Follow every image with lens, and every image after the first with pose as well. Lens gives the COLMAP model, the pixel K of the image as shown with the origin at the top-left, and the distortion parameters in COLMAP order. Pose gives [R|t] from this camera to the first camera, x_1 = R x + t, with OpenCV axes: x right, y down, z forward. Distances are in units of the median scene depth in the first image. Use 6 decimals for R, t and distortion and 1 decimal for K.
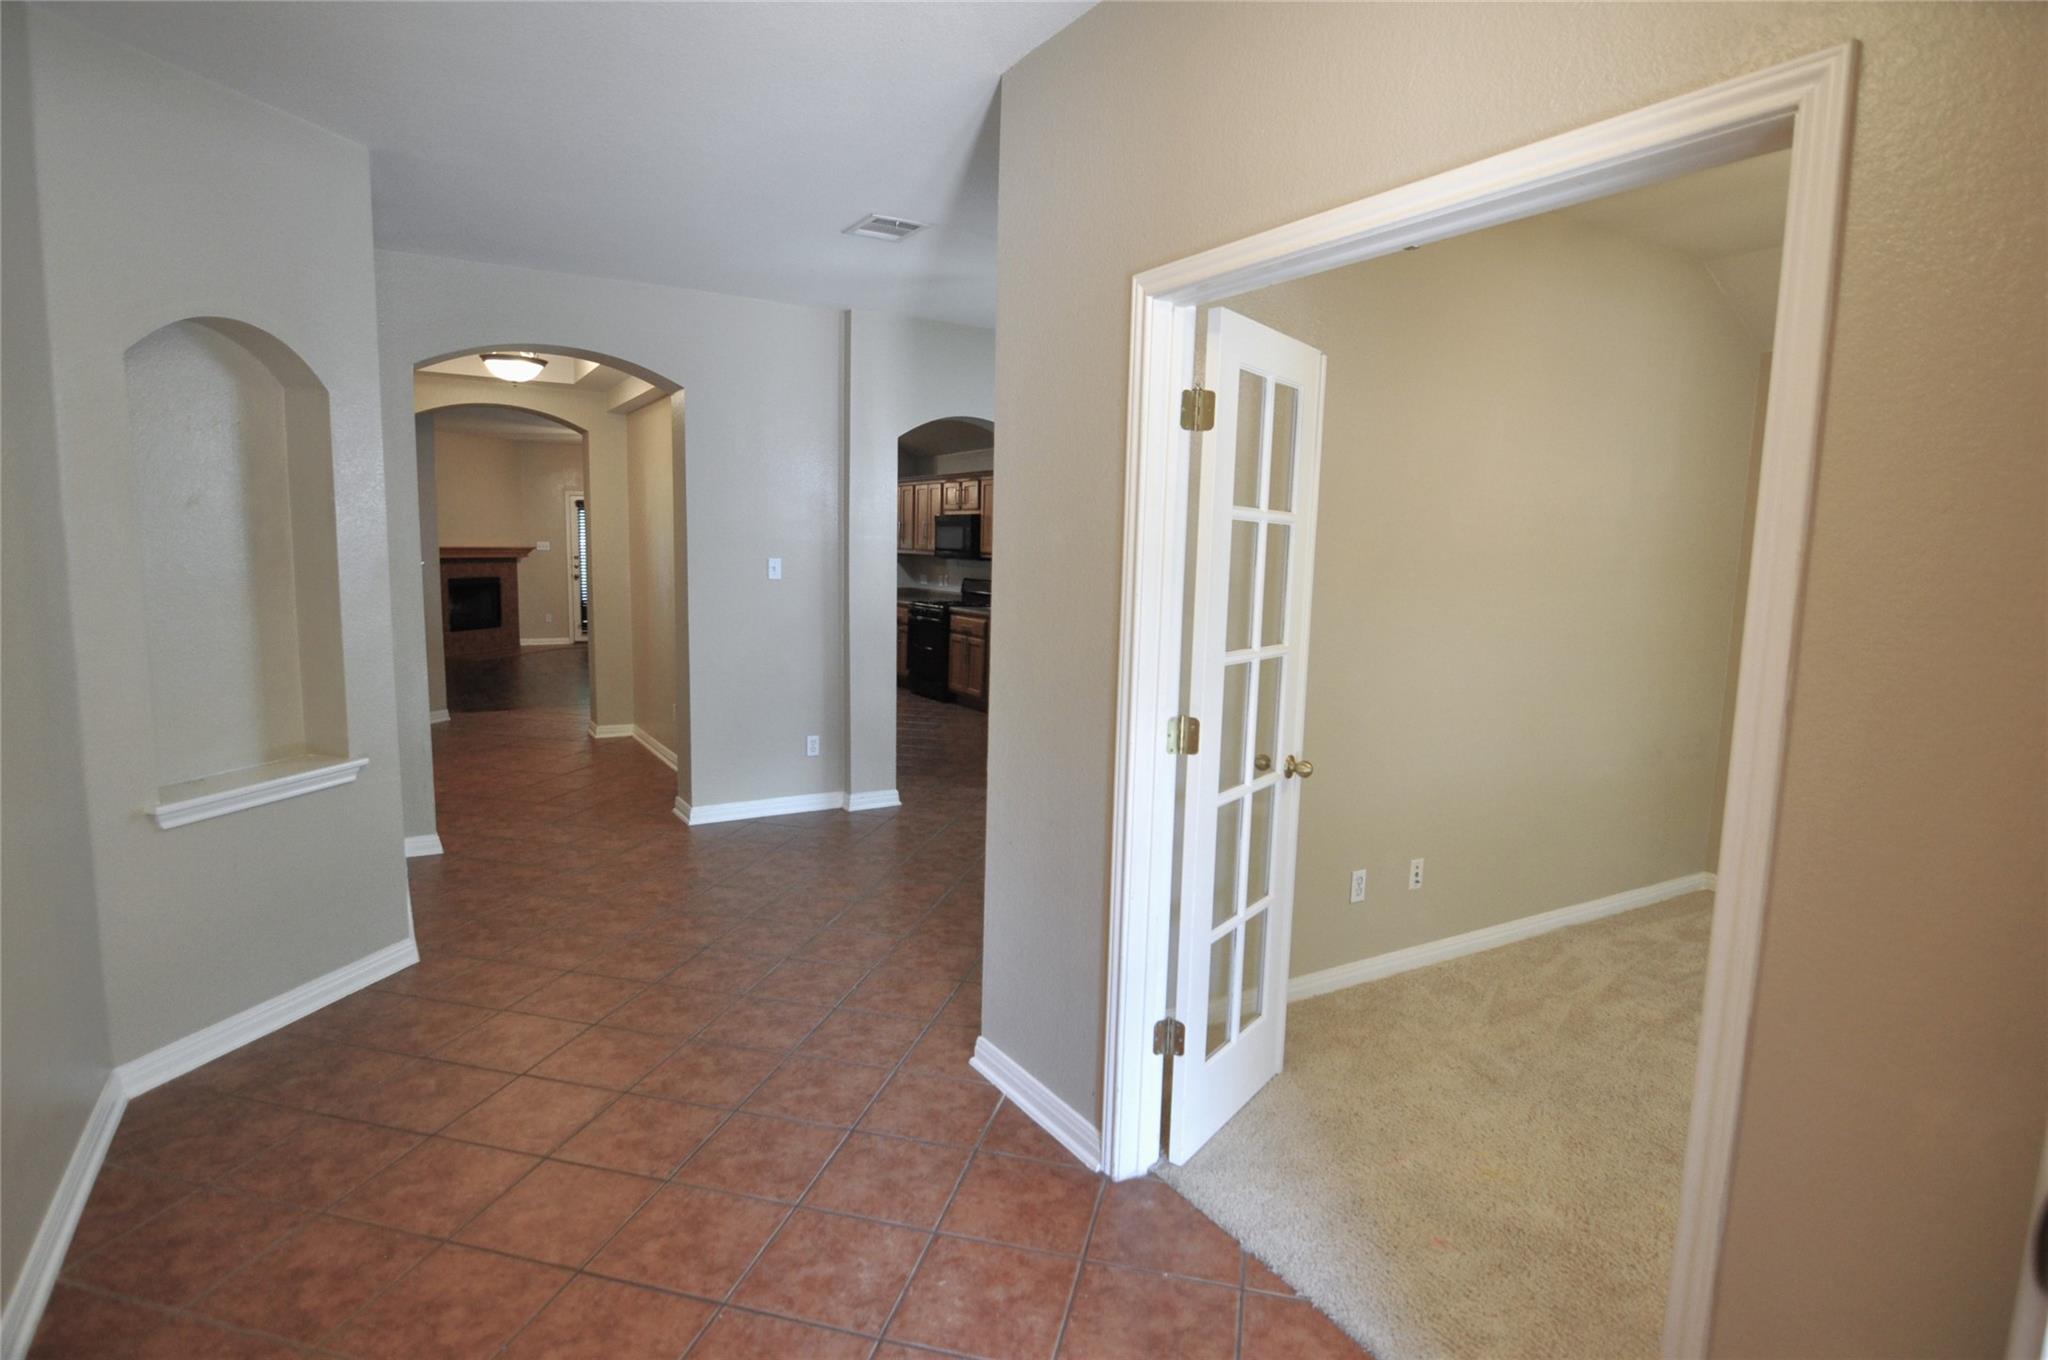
lens RADIAL K [[986.4, 0, 1010.9], [0, 986.4, 673.5], [0, 0, 1]] dist [-0.012376, -0.002356]
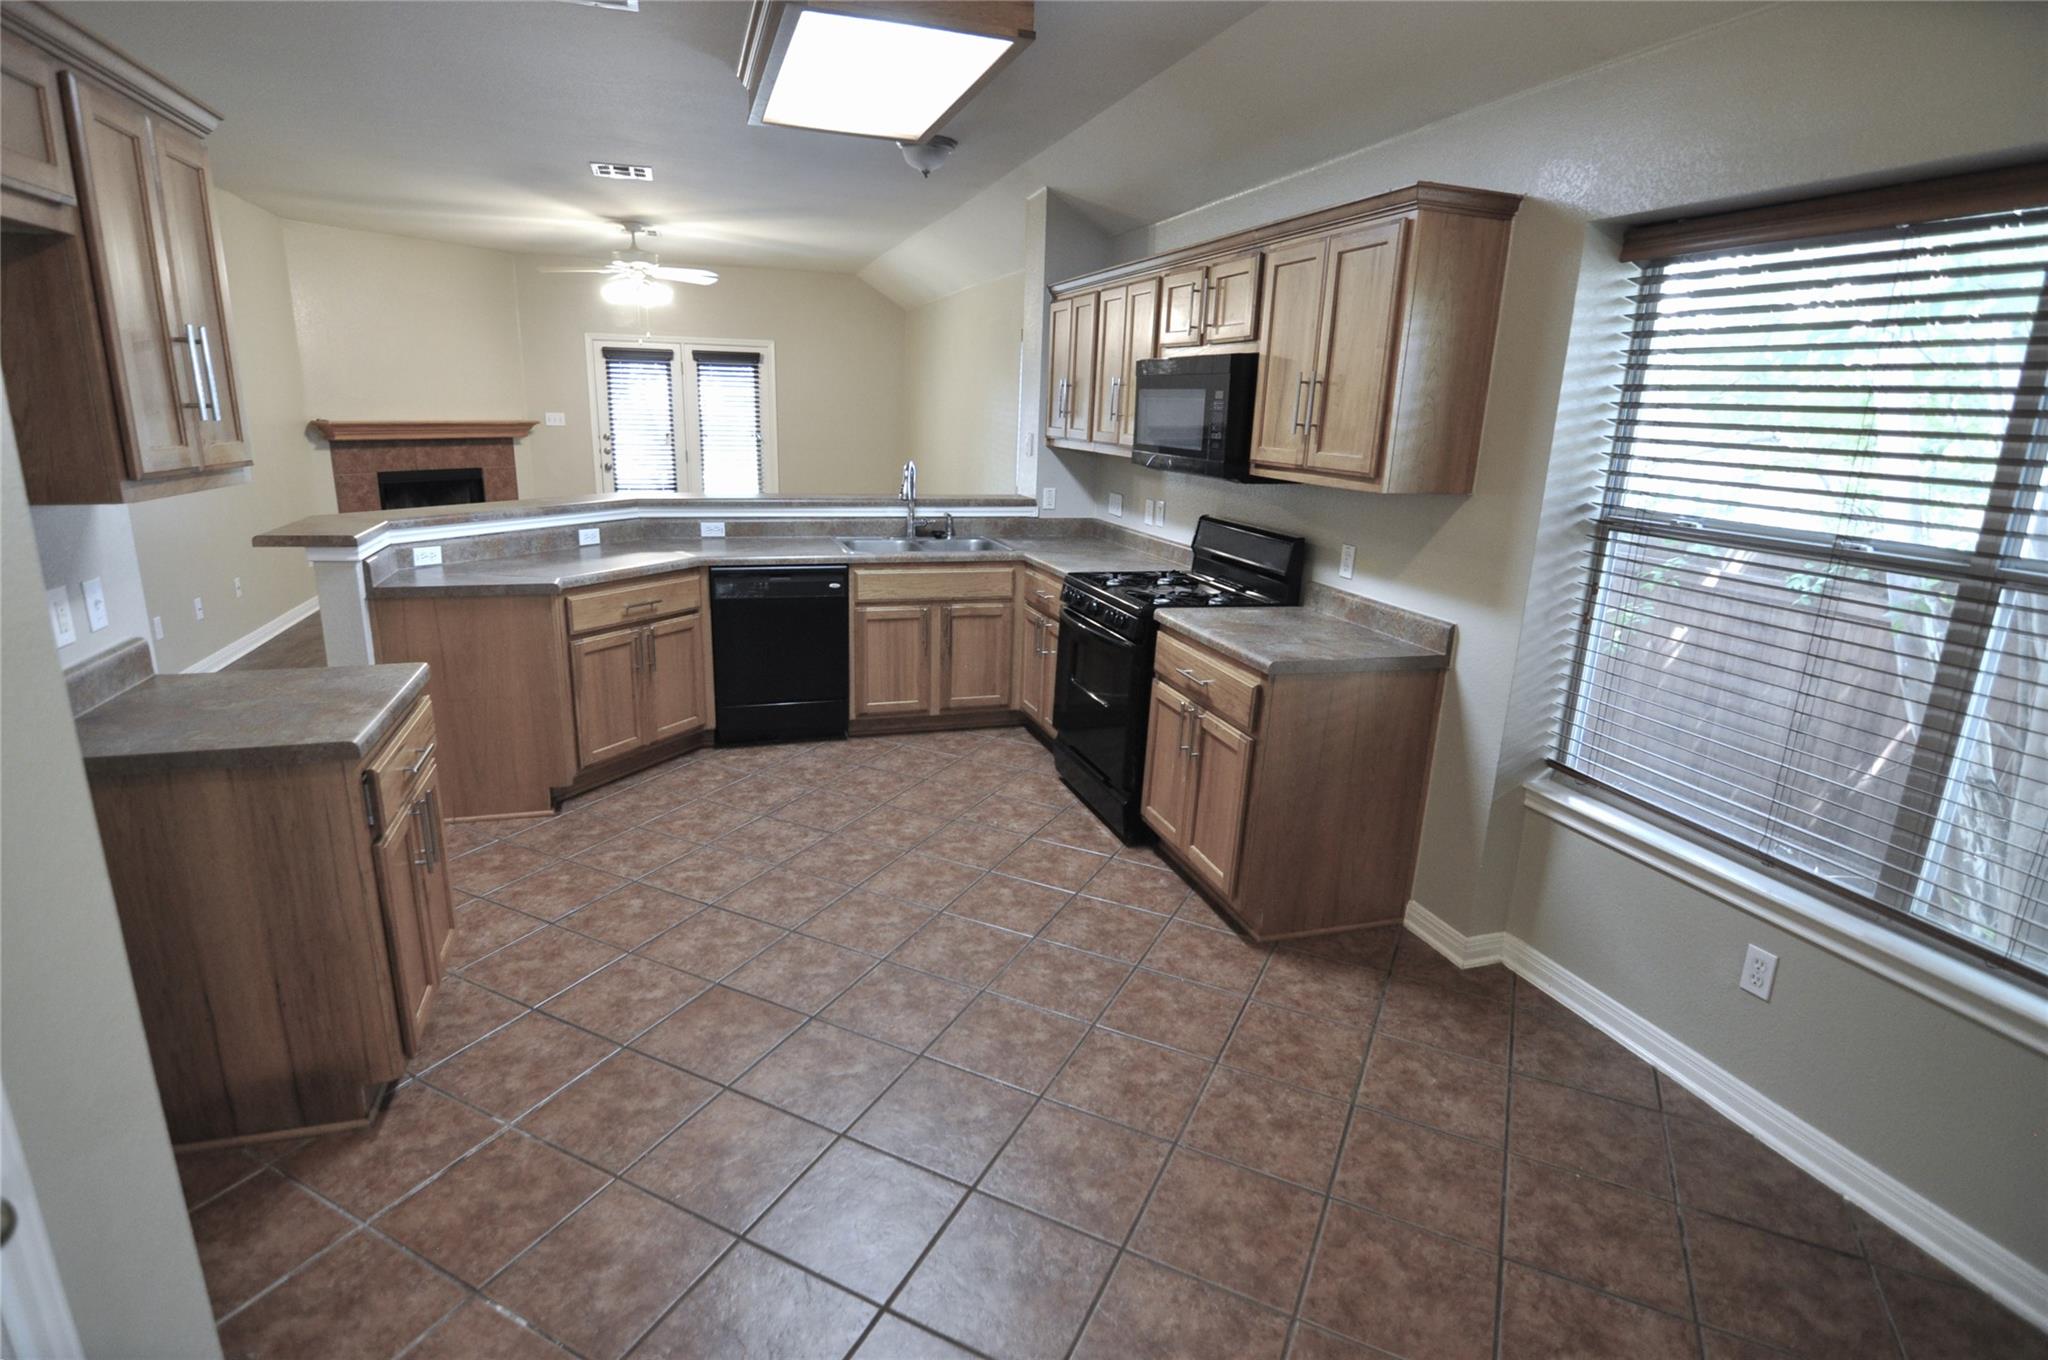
lens RADIAL K [[986.4, 0, 1002.9], [0, 986.4, 669.2], [0, 0, 1]] dist [-0.012376, -0.002356]
pose [[0.968892, 0.069561, -0.237507, -0.020107], [-0.038916, 0.990570, 0.131363, -0.066311], [0.244405, -0.118034, 0.962463, 0.450263]]
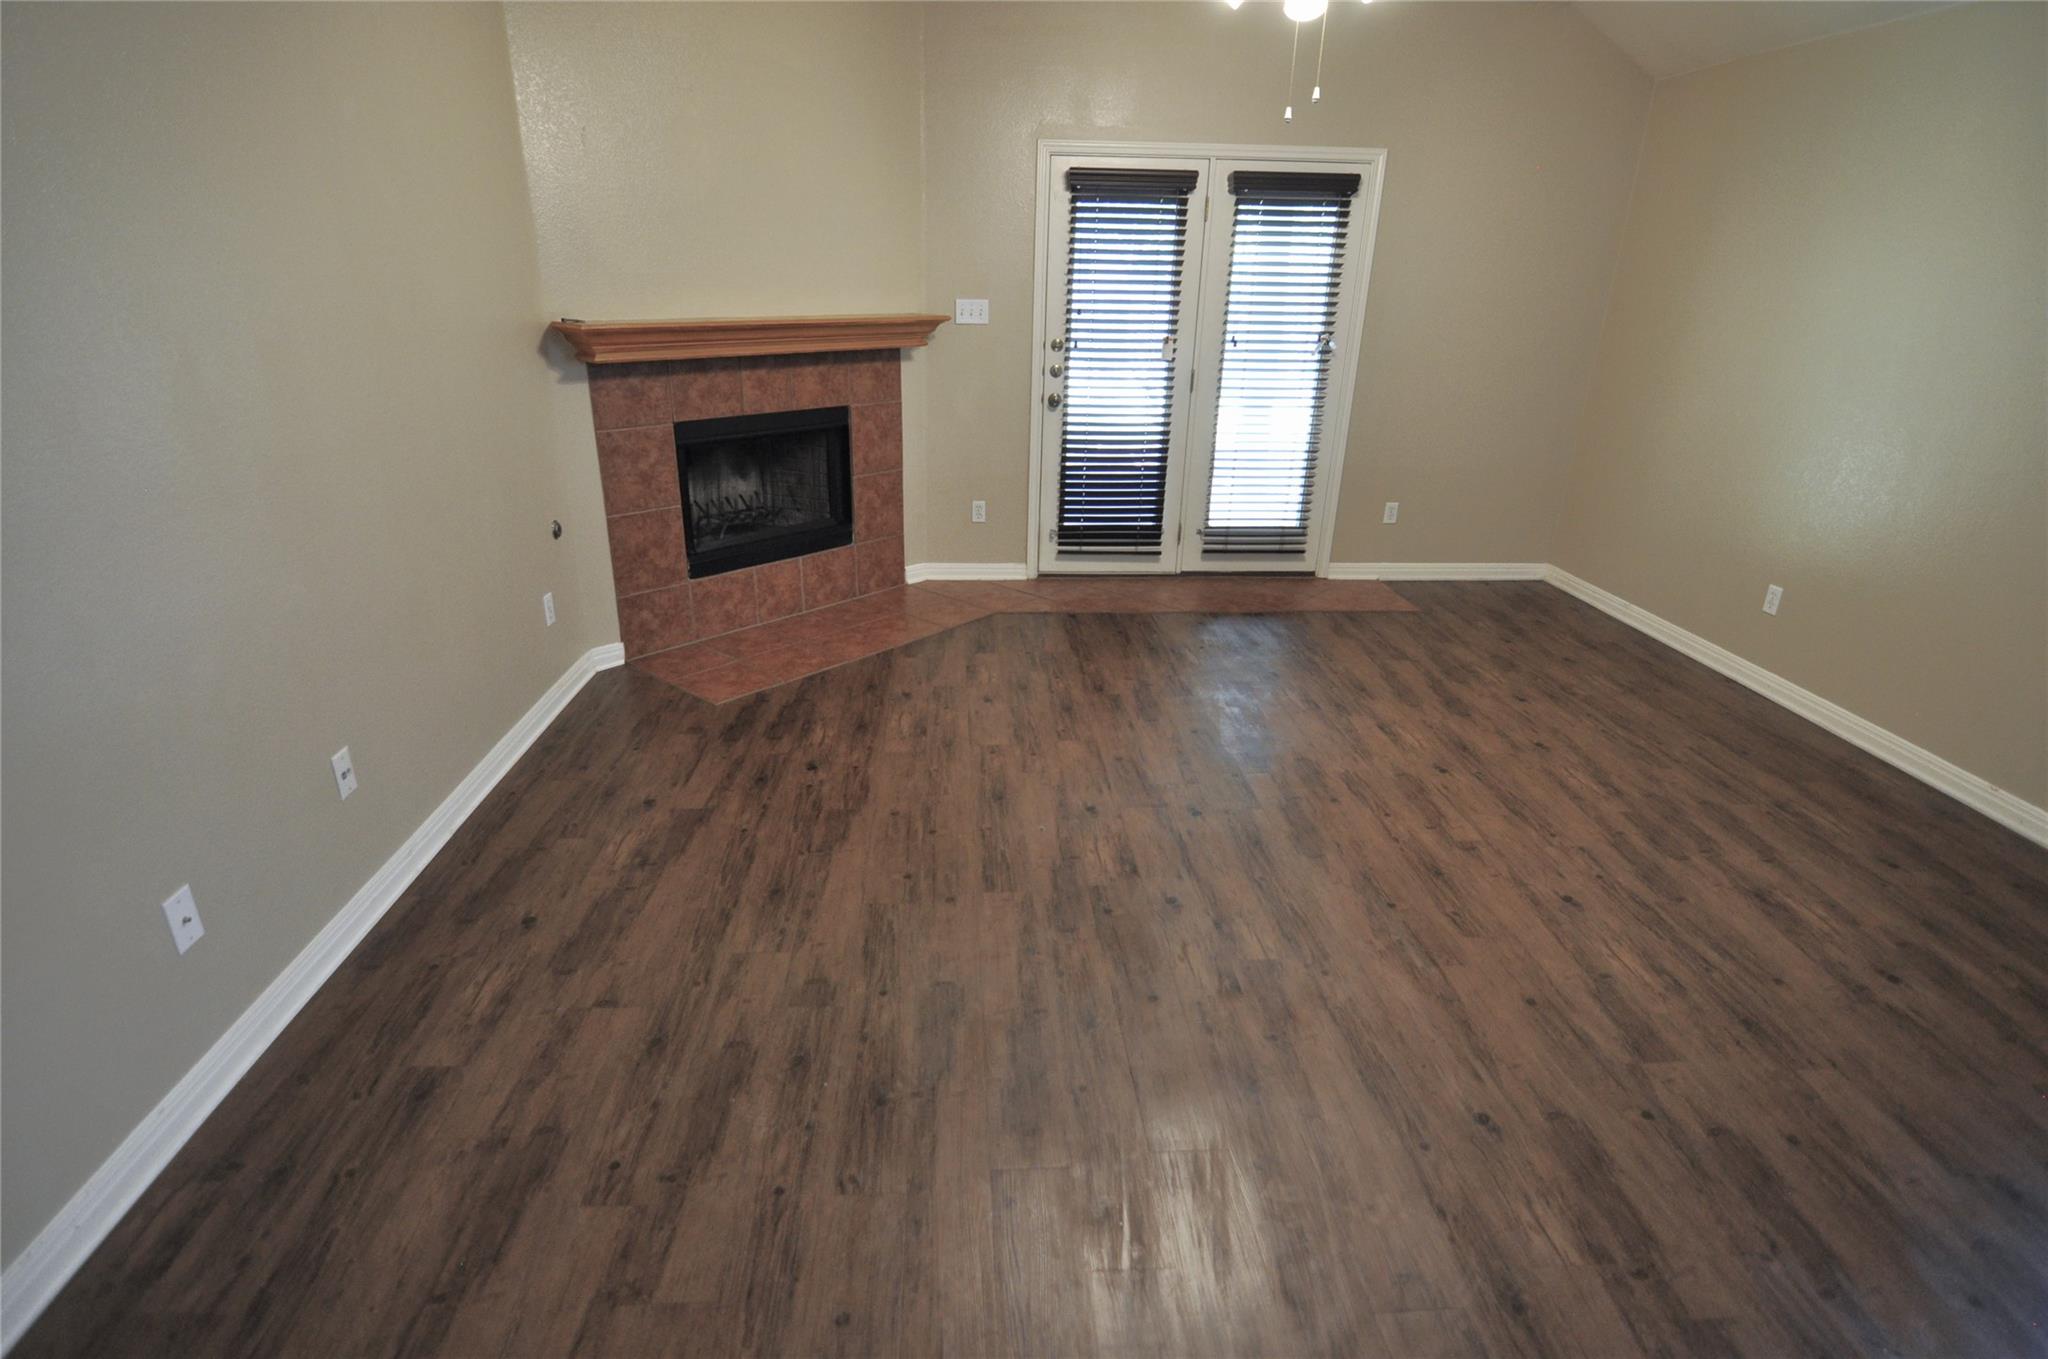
lens RADIAL K [[986.4, 0, 1012.9], [0, 986.4, 675.6], [0, 0, 1]] dist [-0.012376, -0.002356]
pose [[0.870303, 0.176947, -0.459633, -0.293504], [-0.059243, 0.964068, 0.258967, -0.102148], [0.488941, -0.198150, 0.849514, 0.722739]]
